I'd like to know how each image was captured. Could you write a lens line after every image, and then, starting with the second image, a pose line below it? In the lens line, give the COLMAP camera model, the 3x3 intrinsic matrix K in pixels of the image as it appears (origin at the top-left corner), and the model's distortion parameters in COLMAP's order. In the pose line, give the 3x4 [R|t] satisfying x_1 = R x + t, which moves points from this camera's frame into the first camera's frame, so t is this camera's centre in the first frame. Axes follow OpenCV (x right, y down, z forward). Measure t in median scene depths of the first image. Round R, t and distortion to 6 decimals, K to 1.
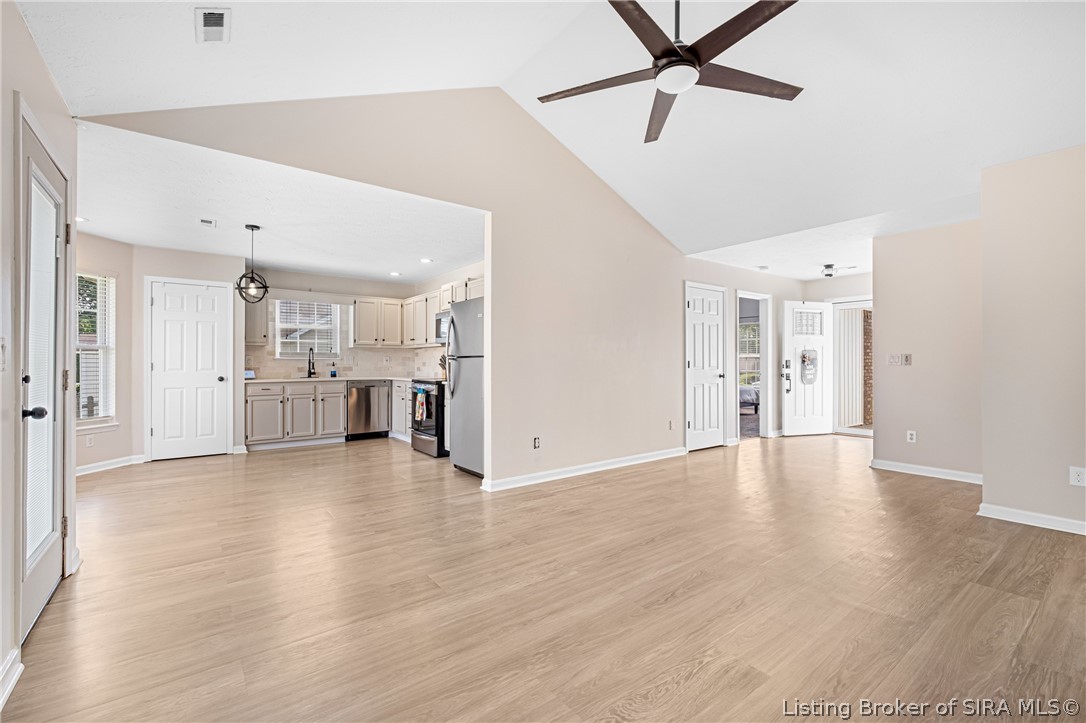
lens RADIAL K [[470.0, 0, 544.2], [0, 470.0, 360.3], [0, 0, 1]] dist [0.010438, -0.010728]
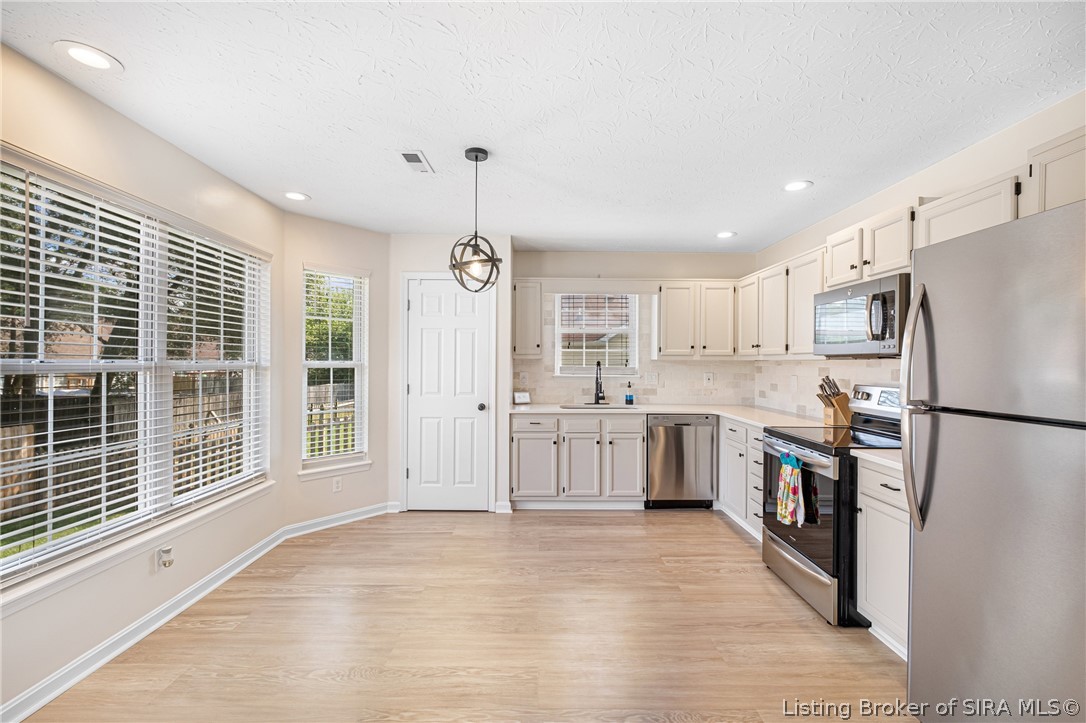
lens RADIAL K [[470.0, 0, 544.2], [0, 470.0, 360.3], [0, 0, 1]] dist [0.010438, -0.010728]
pose [[0.802470, 0.003238, -0.596684, -0.159587], [-0.002912, 0.999995, 0.001509, -0.029813], [0.596686, 0.000527, 0.802475, 0.427239]]
